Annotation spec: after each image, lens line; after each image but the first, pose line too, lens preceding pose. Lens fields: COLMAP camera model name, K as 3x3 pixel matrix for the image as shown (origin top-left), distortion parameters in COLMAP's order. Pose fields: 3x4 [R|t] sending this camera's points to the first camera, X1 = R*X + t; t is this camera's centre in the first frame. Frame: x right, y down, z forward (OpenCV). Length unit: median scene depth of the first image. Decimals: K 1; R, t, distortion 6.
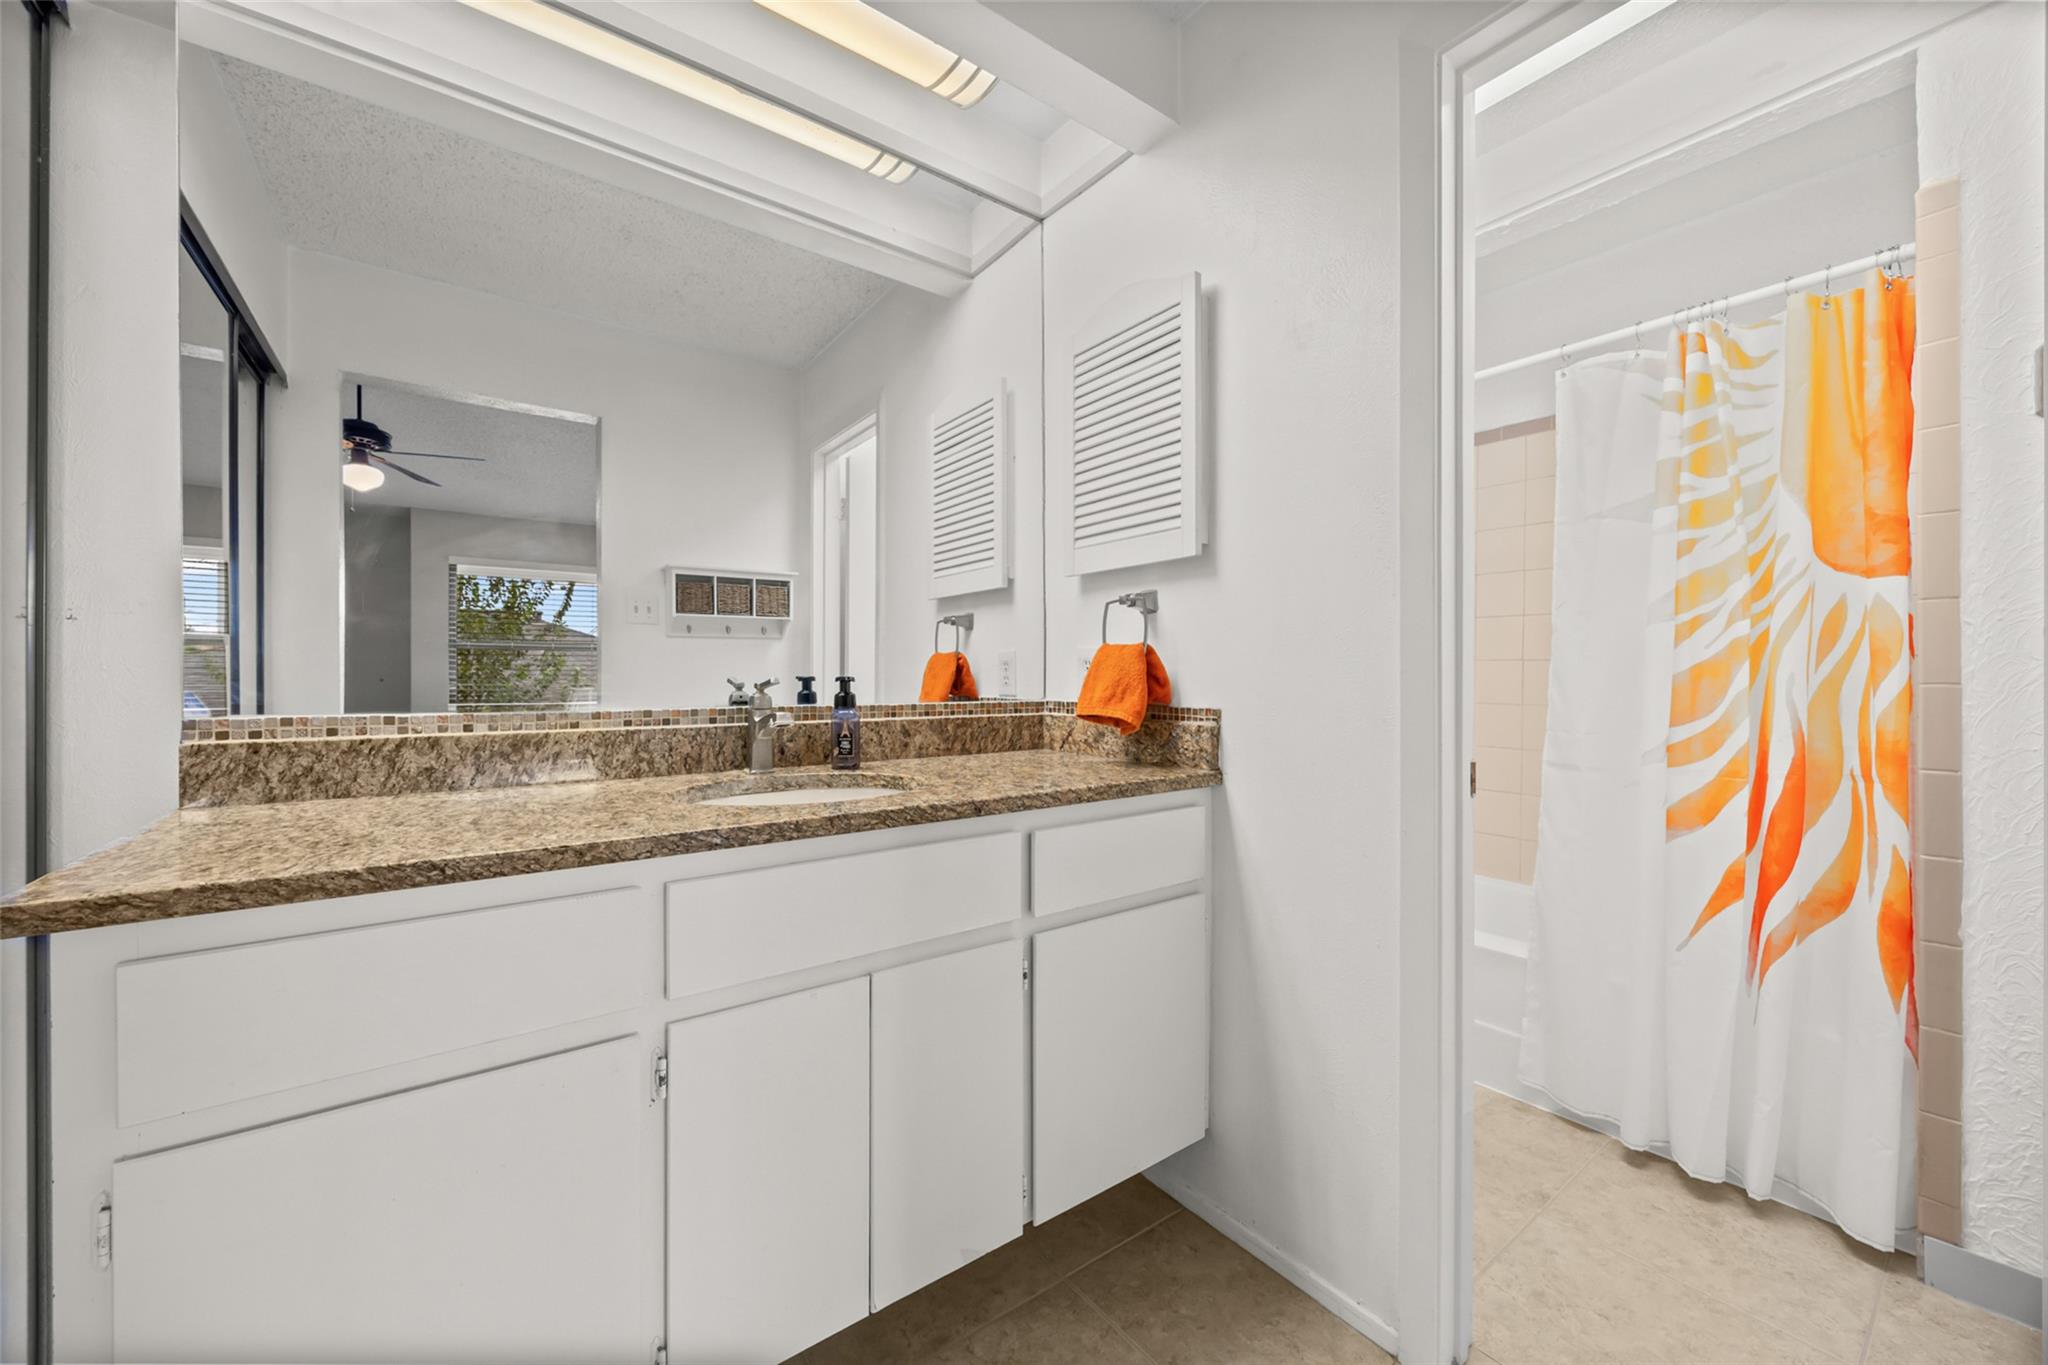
lens RADIAL K [[788.8, 0, 1018.2], [0, 788.8, 688.9], [0, 0, 1]] dist [-0.001776, -0.000353]
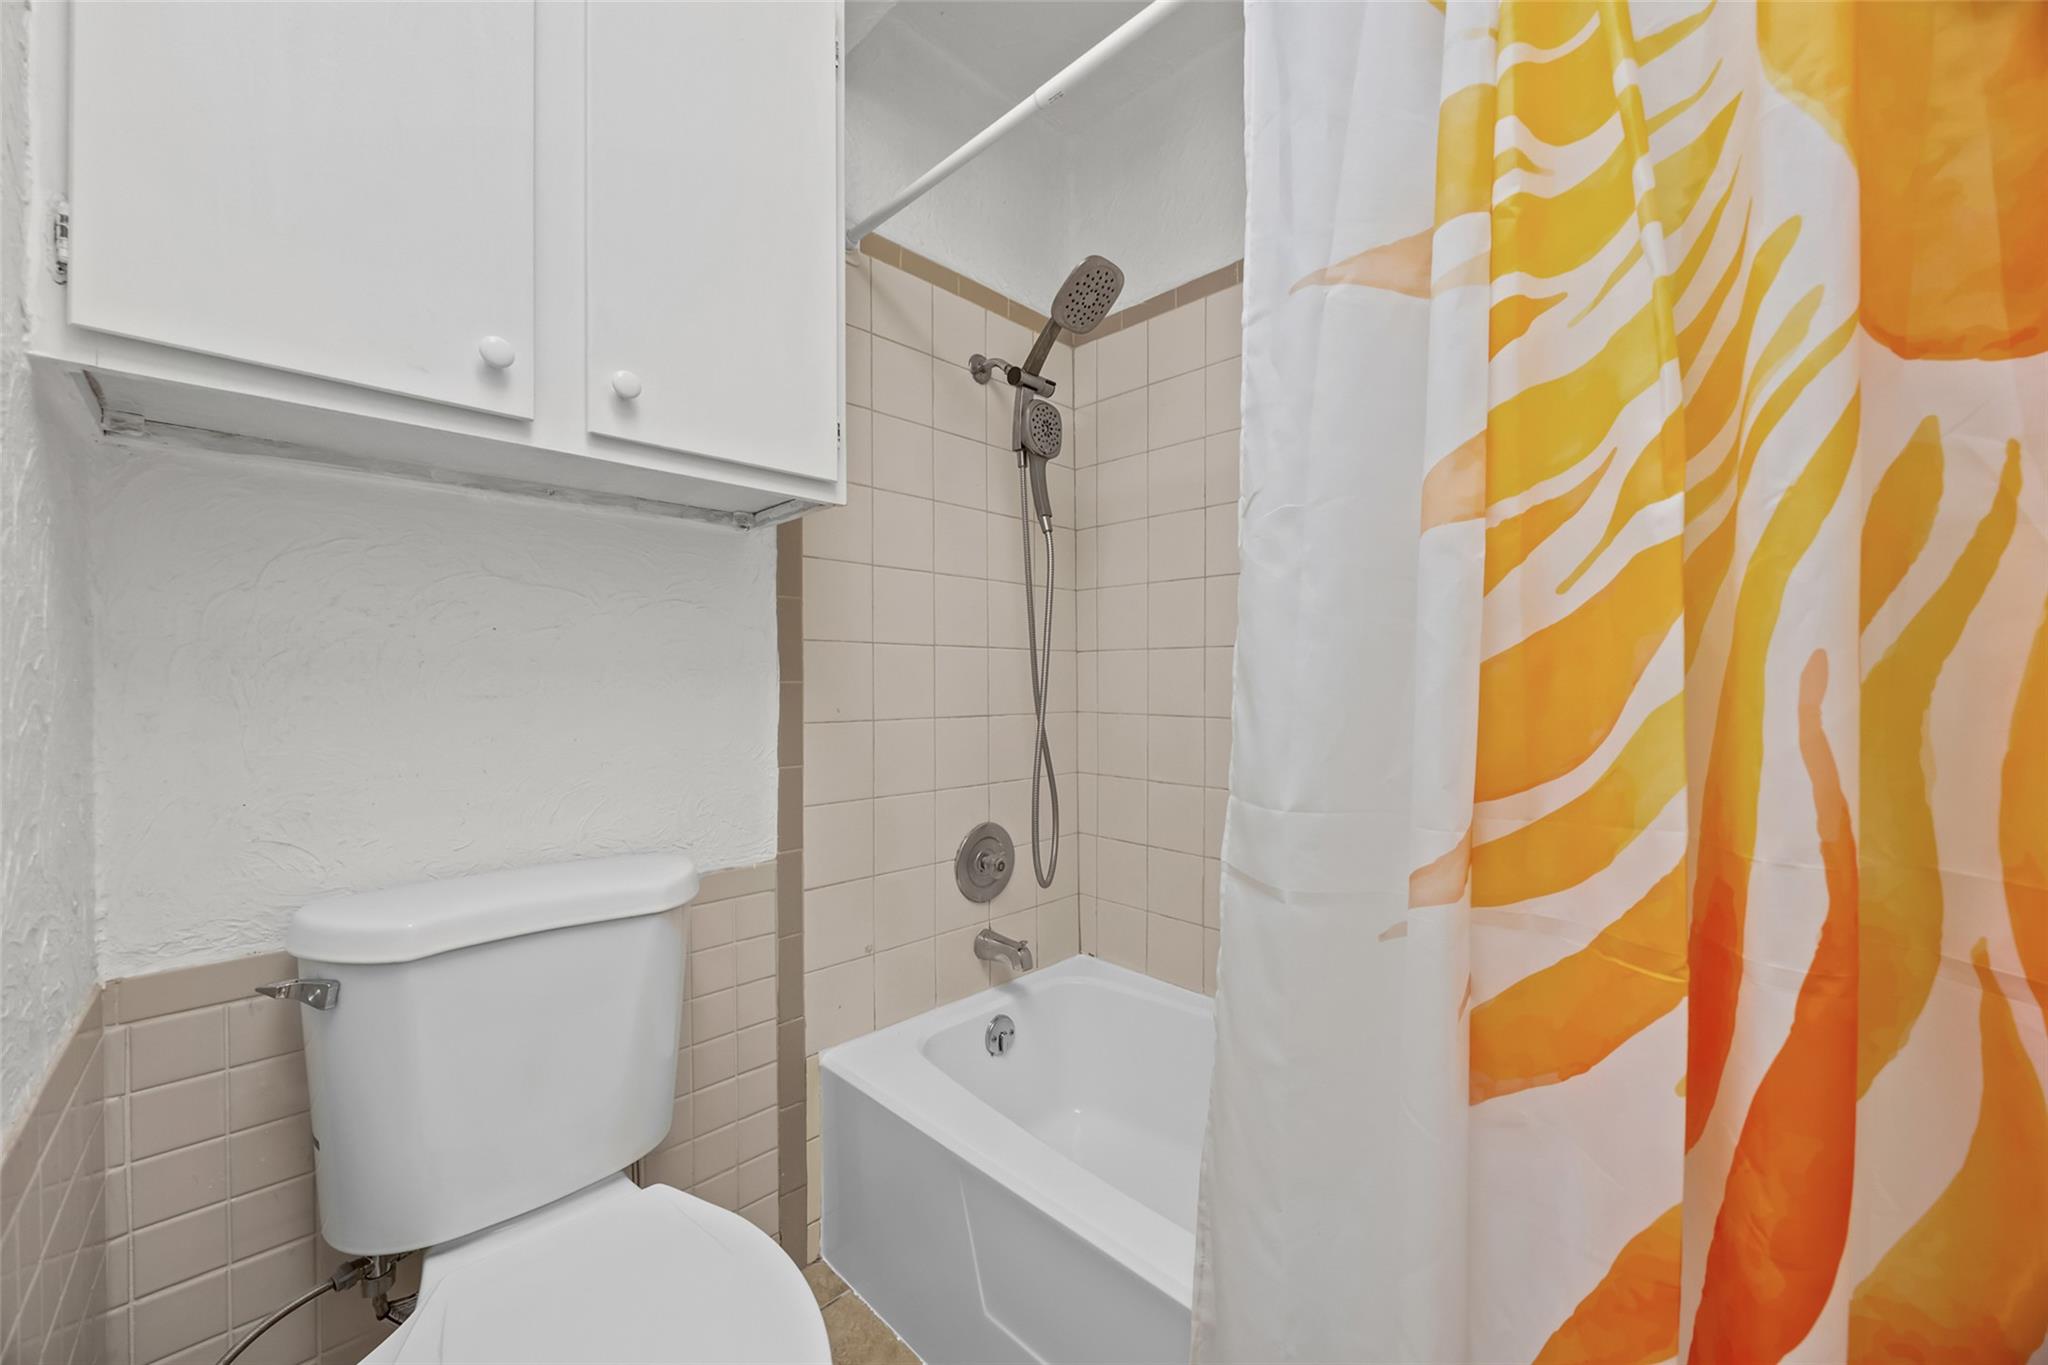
lens RADIAL K [[788.8, 0, 1022.0], [0, 788.8, 682.6], [0, 0, 1]] dist [-0.001776, -0.000353]
pose [[0.990998, -0.005208, 0.133773, 0.574732], [0.006075, 0.999963, -0.006074, -0.007501], [-0.133736, 0.006832, 0.990993, 0.670514]]
